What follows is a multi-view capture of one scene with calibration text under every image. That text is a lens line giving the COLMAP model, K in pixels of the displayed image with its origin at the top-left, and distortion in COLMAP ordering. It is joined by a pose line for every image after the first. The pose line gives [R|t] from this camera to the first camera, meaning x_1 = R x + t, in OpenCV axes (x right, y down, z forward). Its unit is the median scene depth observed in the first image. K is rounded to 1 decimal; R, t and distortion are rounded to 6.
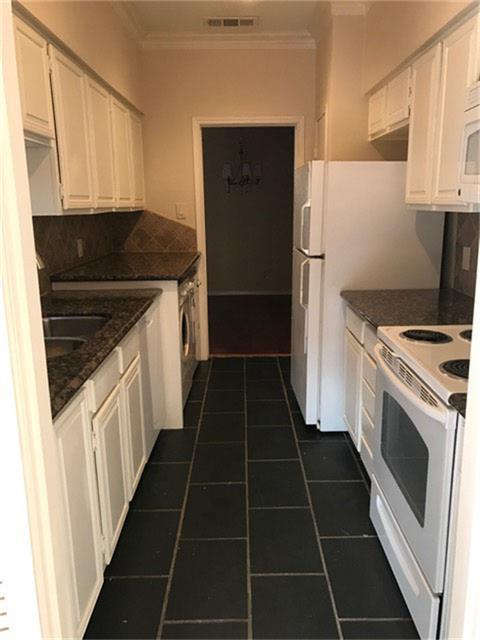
lens RADIAL K [[527.5, 0, 240.1], [0, 527.5, 321.3], [0, 0, 1]] dist [0.015600, -0.020407]
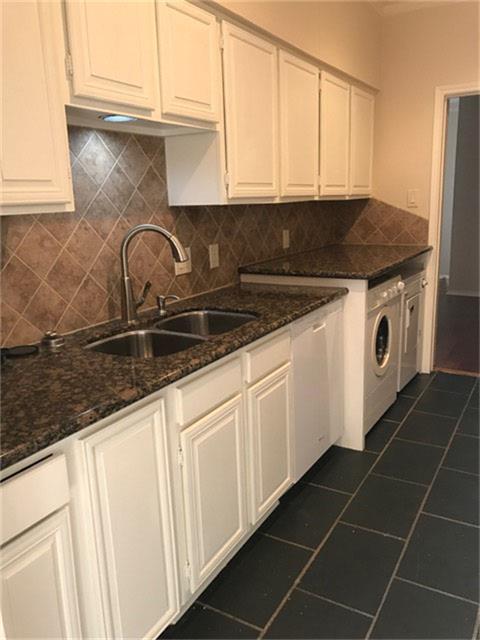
lens RADIAL K [[527.5, 0, 240.2], [0, 527.5, 319.2], [0, 0, 1]] dist [0.015600, -0.020407]
pose [[0.862222, 0.101084, -0.496342, 0.128869], [-0.093354, 0.994812, 0.040430, -0.028510], [0.497853, 0.011476, 0.867185, 0.150743]]
